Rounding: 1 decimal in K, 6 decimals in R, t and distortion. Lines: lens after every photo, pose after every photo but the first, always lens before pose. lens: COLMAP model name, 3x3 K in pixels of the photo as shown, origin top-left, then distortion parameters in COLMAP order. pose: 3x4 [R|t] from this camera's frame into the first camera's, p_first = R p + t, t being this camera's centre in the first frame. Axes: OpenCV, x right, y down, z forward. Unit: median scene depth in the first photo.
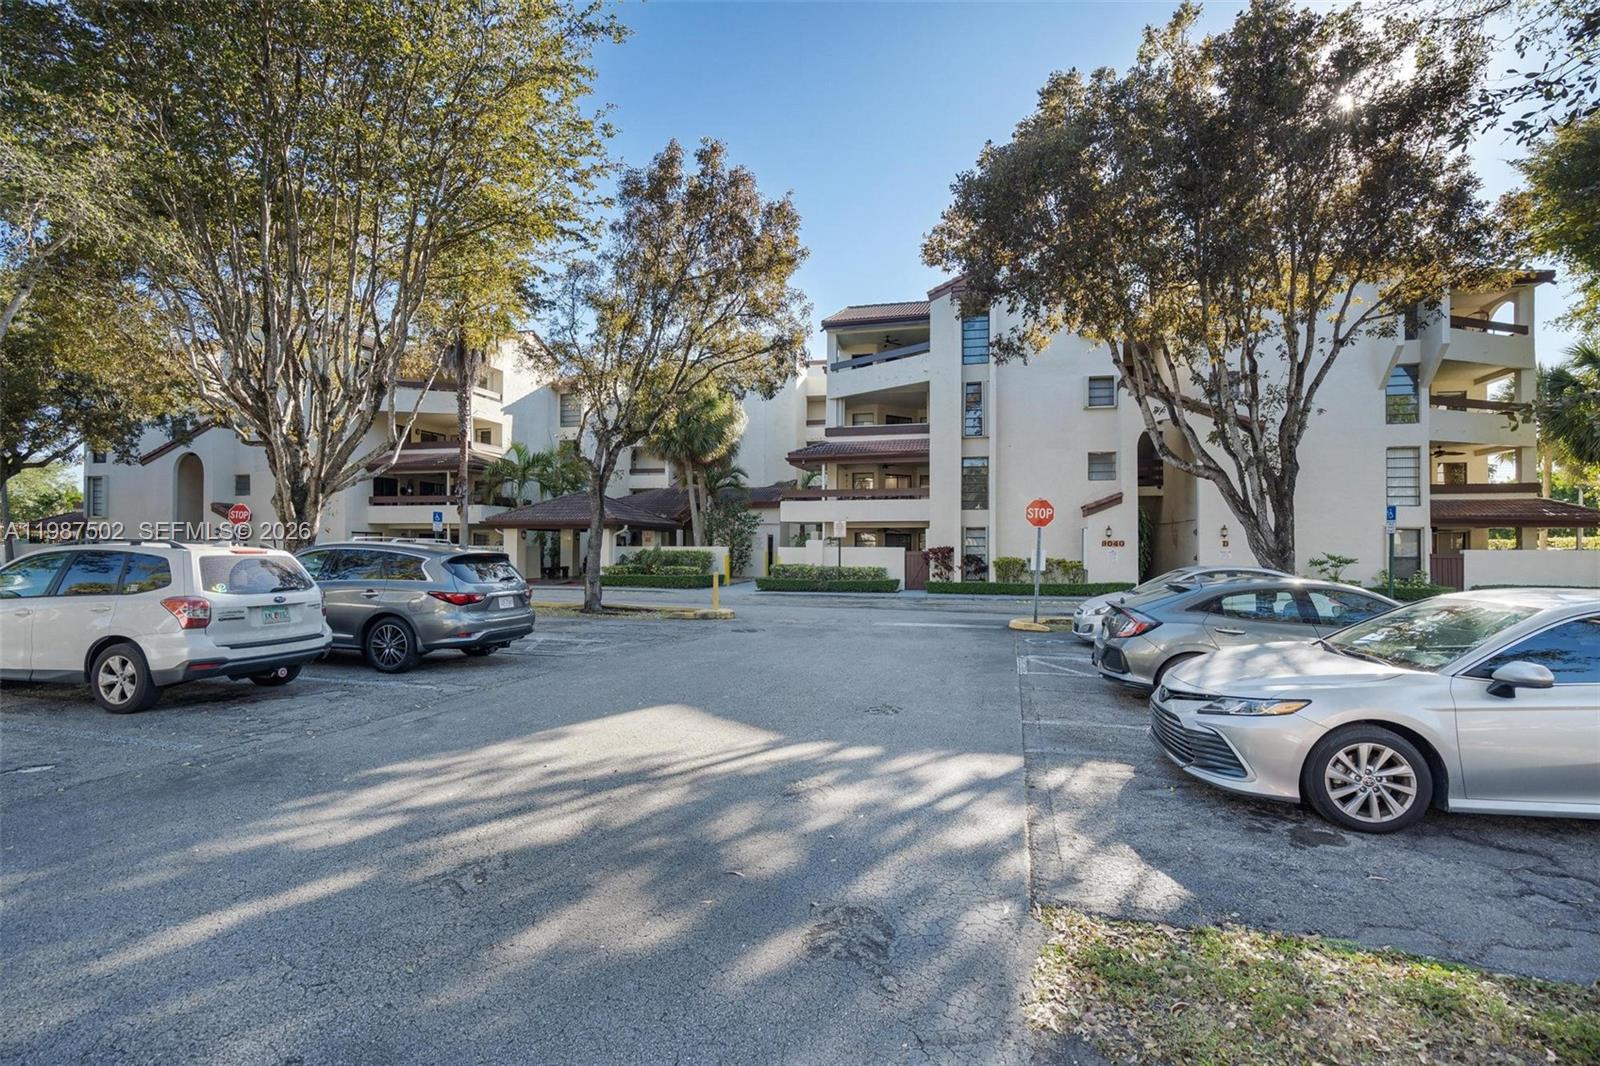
lens RADIAL K [[719.6, 0, 808.5], [0, 719.6, 530.4], [0, 0, 1]] dist [0.001038, 0.000261]
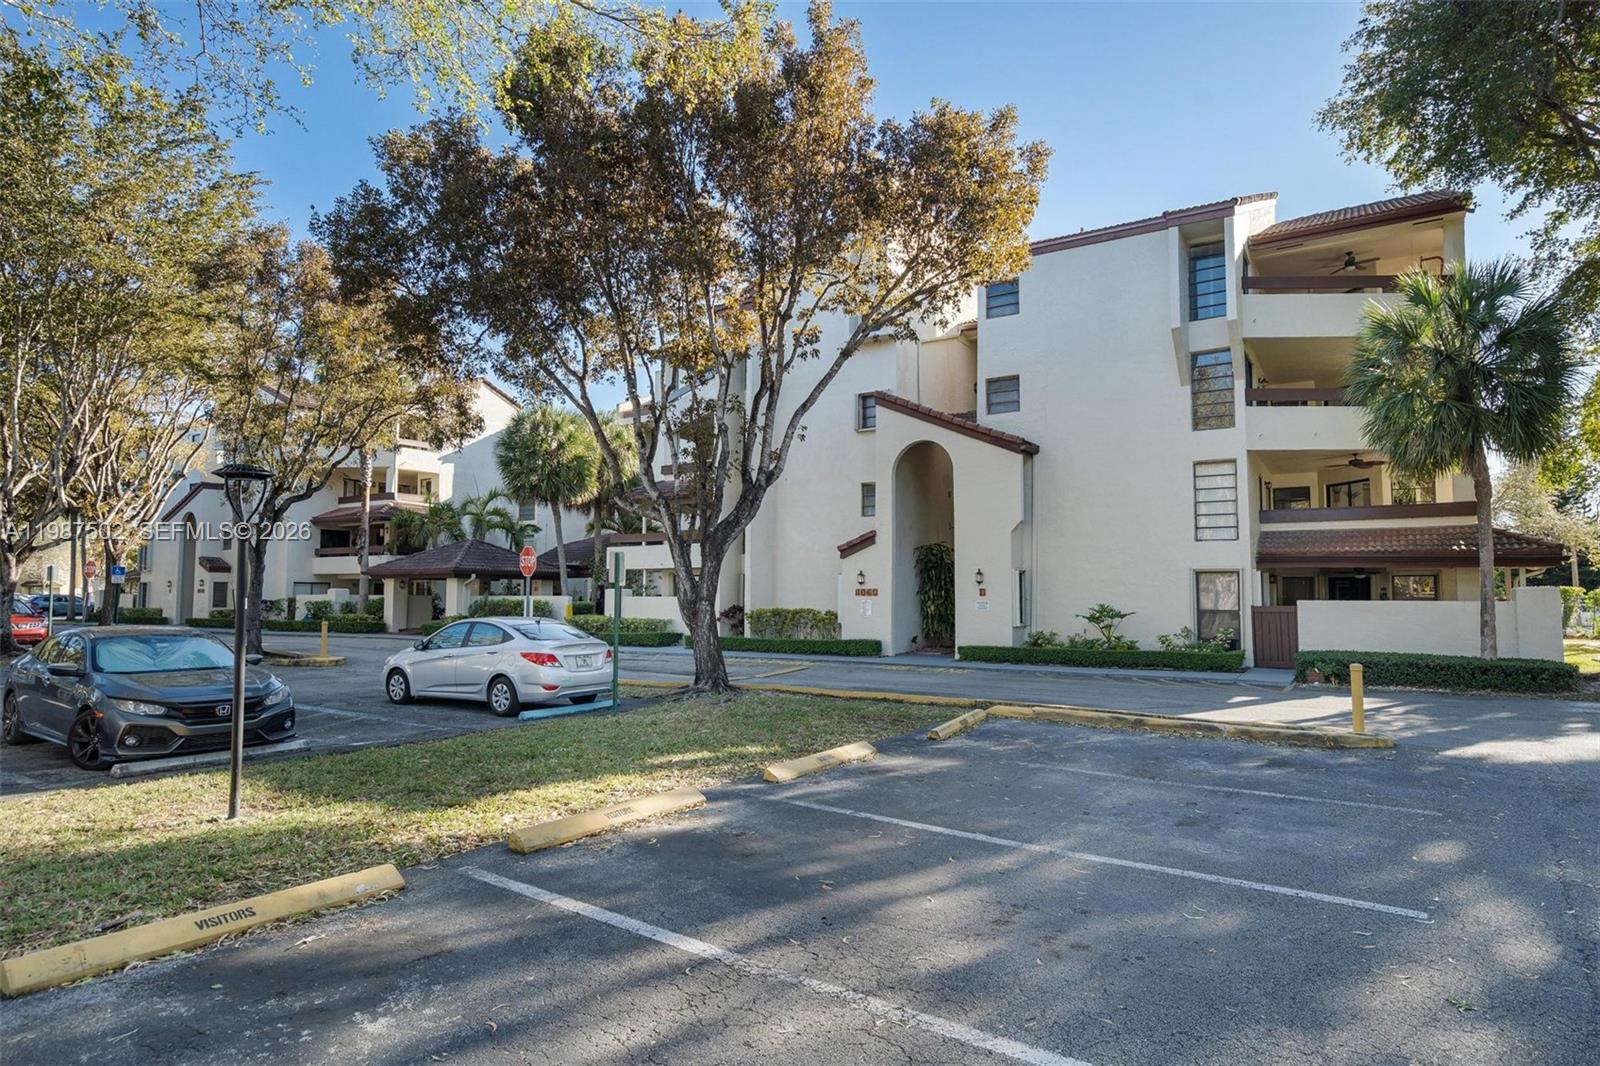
lens RADIAL K [[921.5, 0, 800.0], [0, 921.5, 533.0], [0, 0, 1]] dist [-0.000960, 0.000301]
pose [[0.941602, -0.021709, -0.336027, 0.680369], [0.003151, 0.998444, -0.055673, 0.008739], [0.336713, 0.051363, 0.940205, -0.025728]]
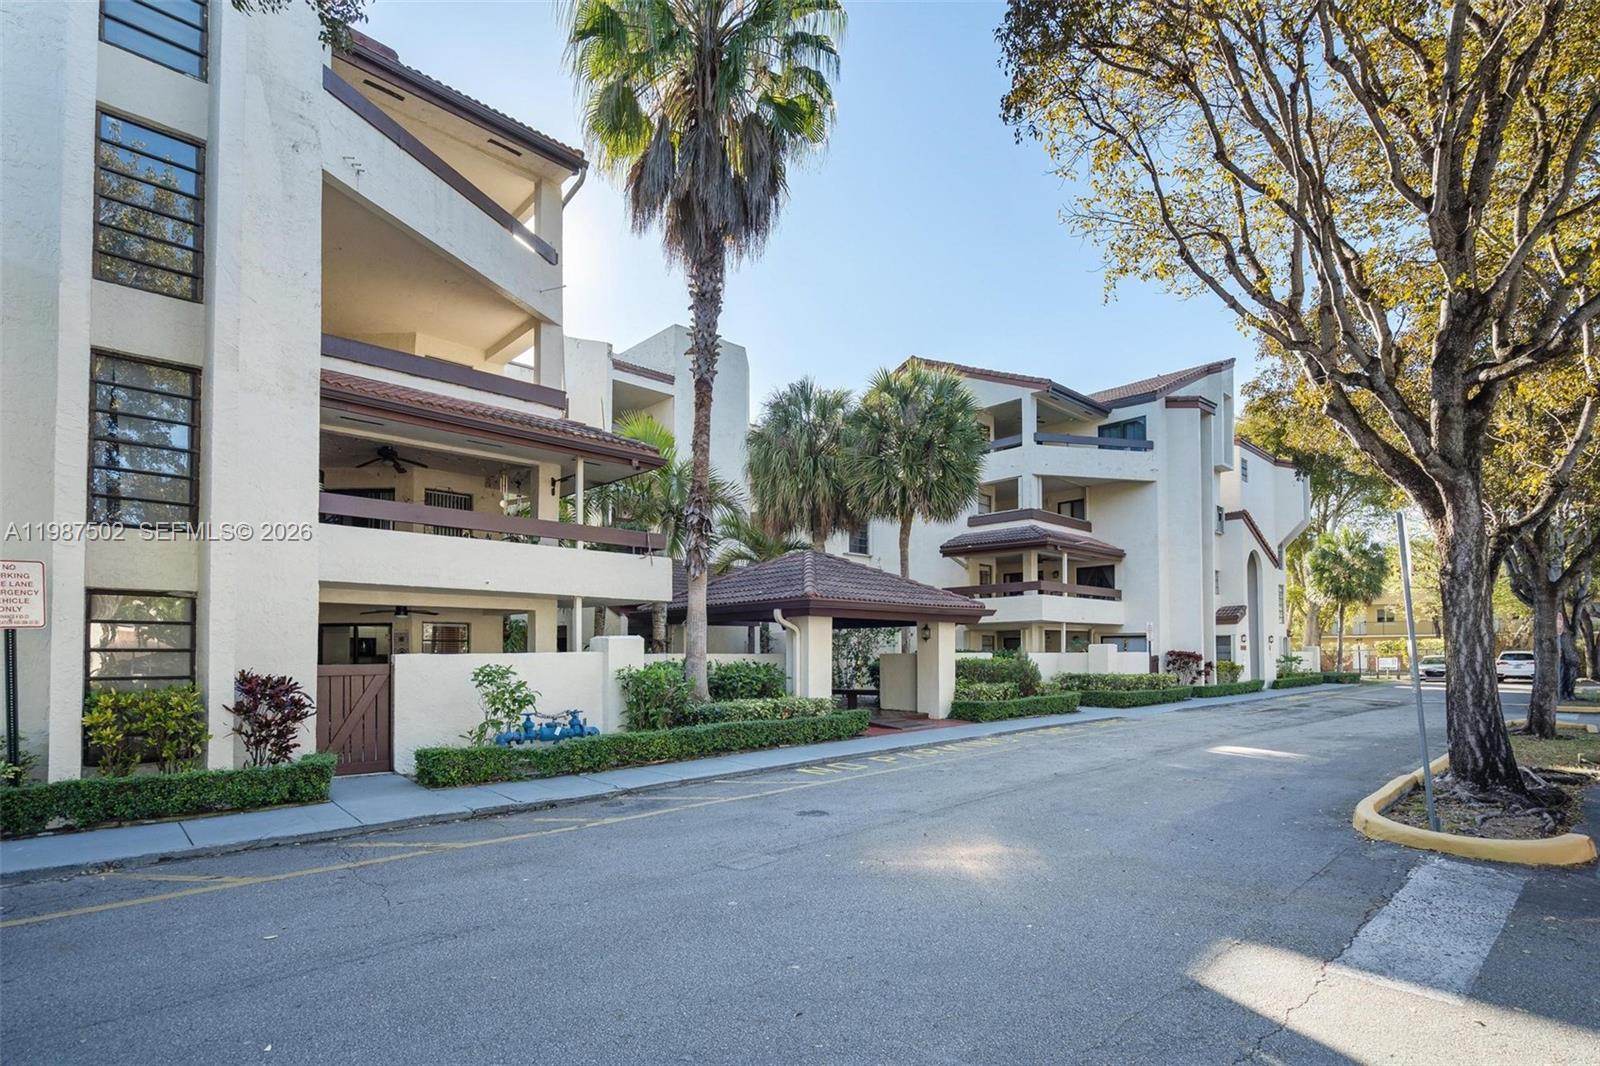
lens RADIAL K [[733.2, 0, 793.7], [0, 733.2, 632.8], [0, 0, 1]] dist [-0.000446, -0.000109]
pose [[0.556238, 0.014557, 0.830896, -0.992002], [-0.013207, 0.999875, -0.008676, 0.013880], [-0.830918, -0.006148, 0.556361, 0.904636]]
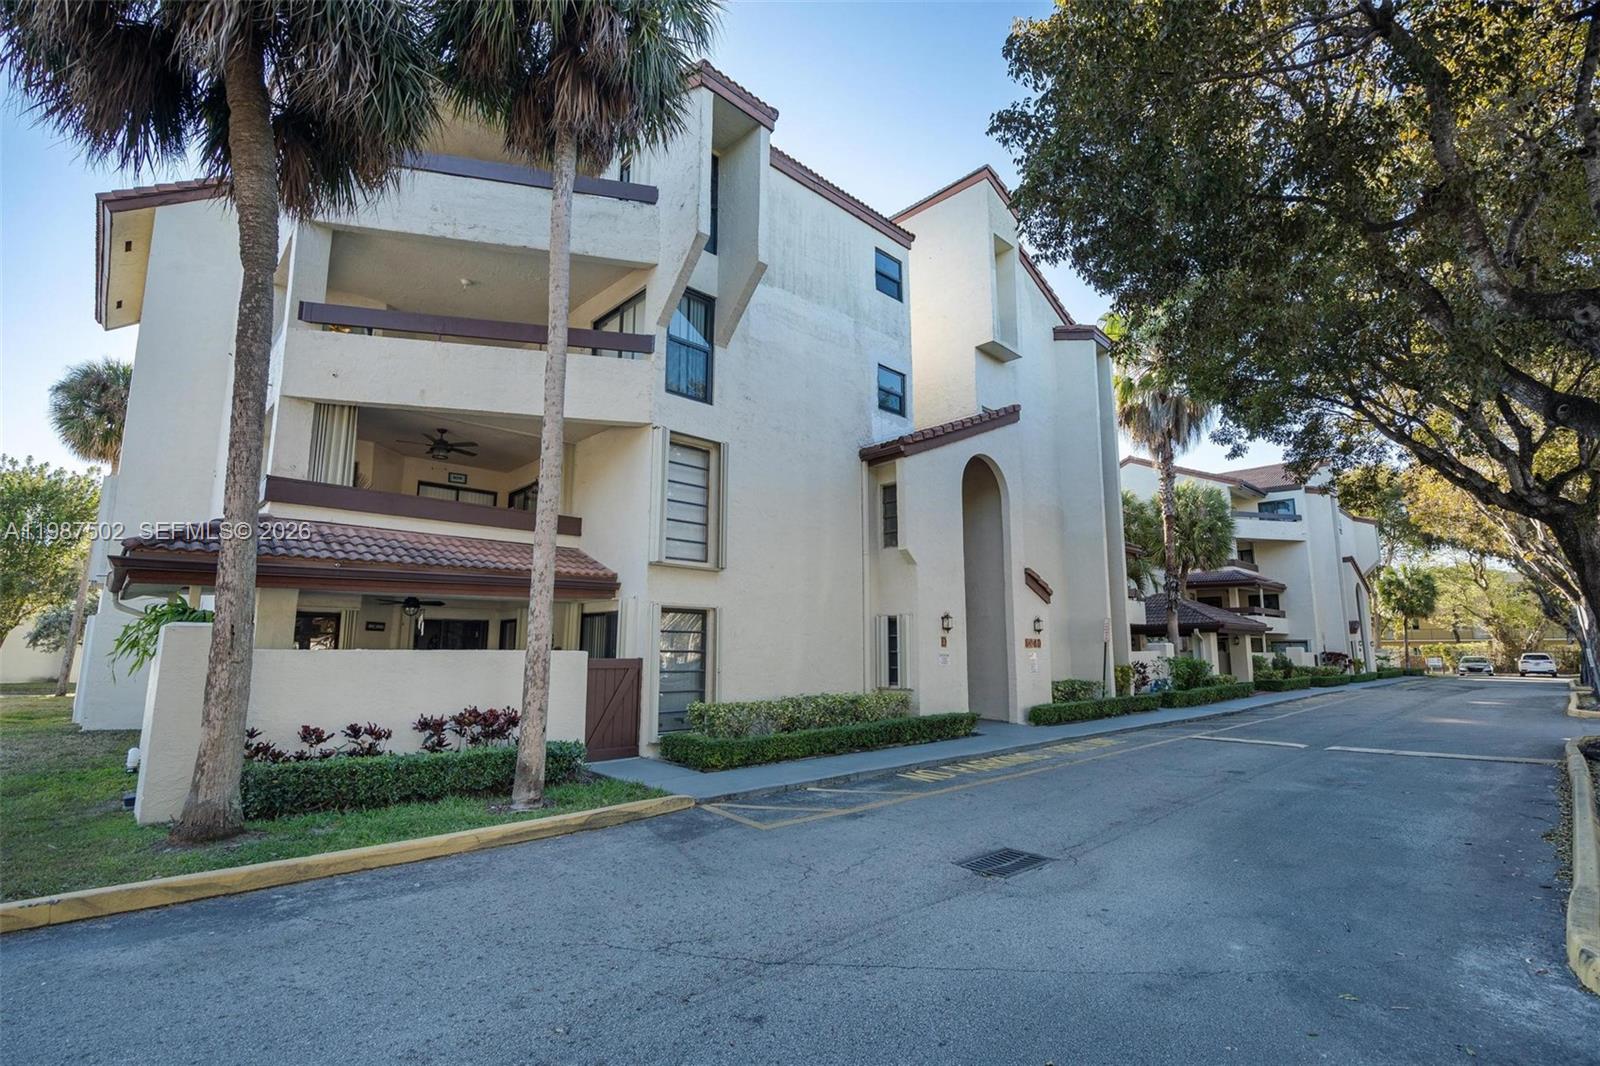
lens RADIAL K [[719.6, 0, 808.5], [0, 719.6, 530.4], [0, 0, 1]] dist [0.001038, 0.000261]
pose [[0.521924, 0.141890, 0.841108, -1.751834], [-0.003744, 0.986439, -0.164083, 0.024267], [-0.852984, 0.082490, 0.515378, 1.175138]]
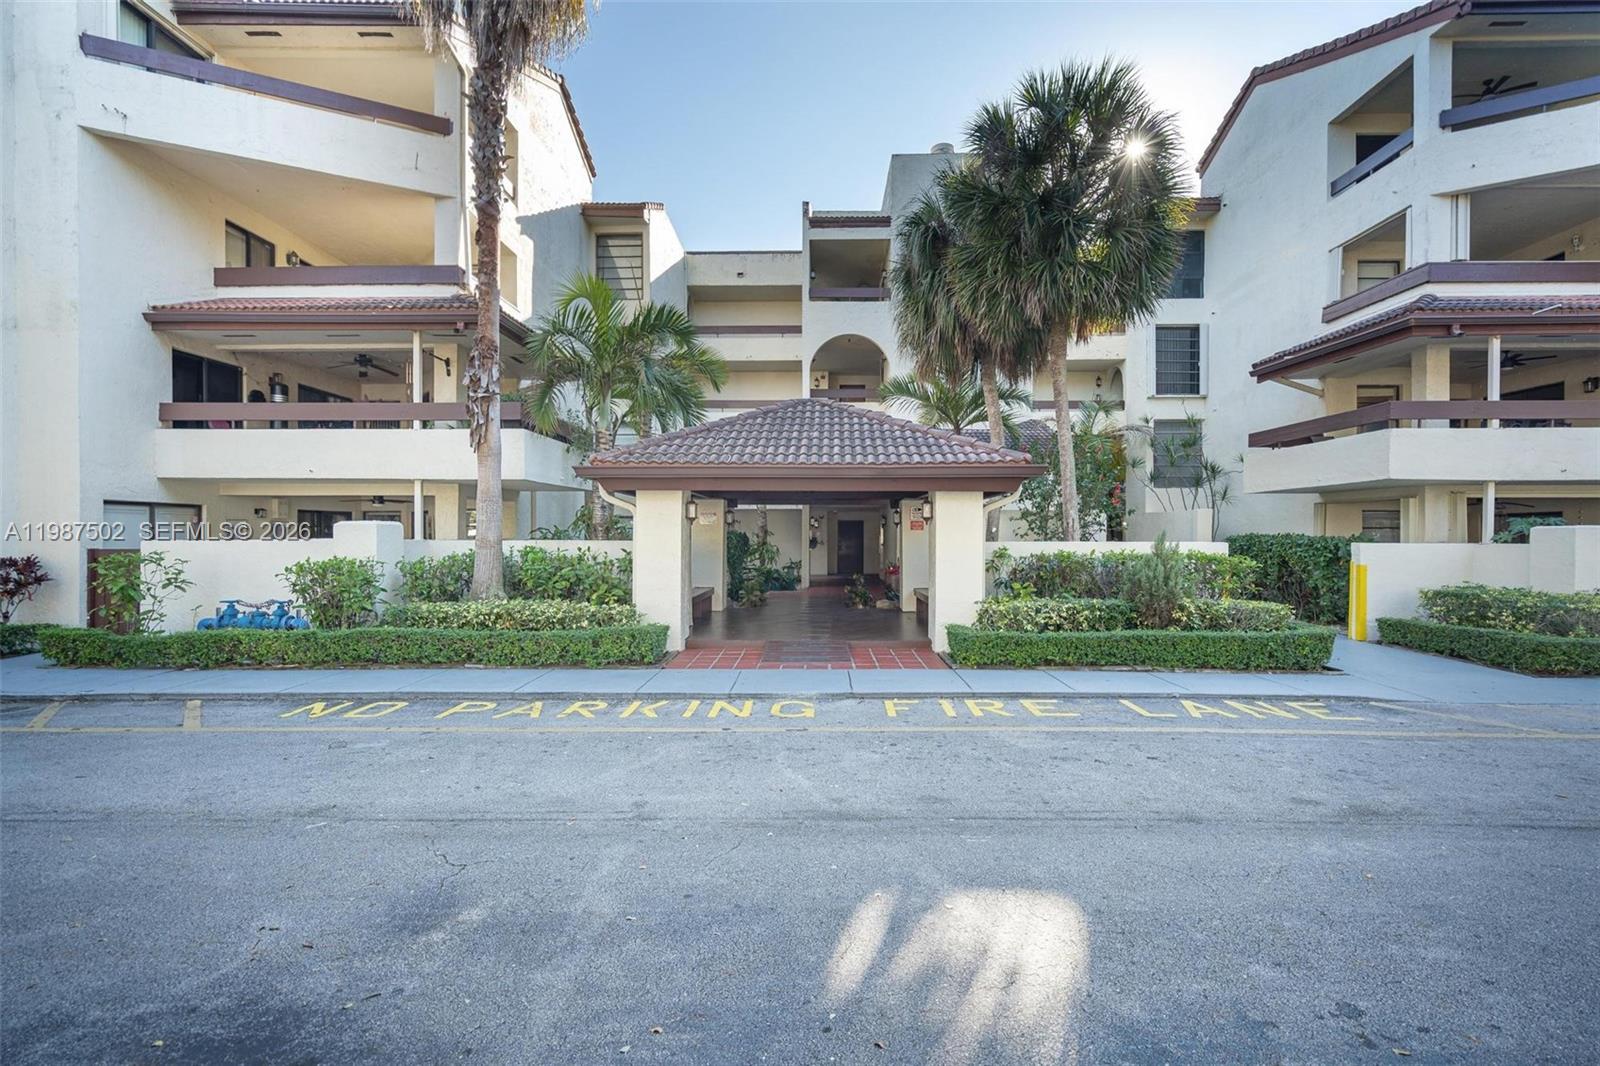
lens RADIAL K [[719.6, 0, 808.5], [0, 719.6, 530.4], [0, 0, 1]] dist [0.001038, 0.000261]
pose [[0.973792, -0.000915, 0.227437, -0.514729], [-0.001317, 0.999952, 0.009660, 0.014376], [-0.227435, -0.009707, 0.973745, 0.798274]]
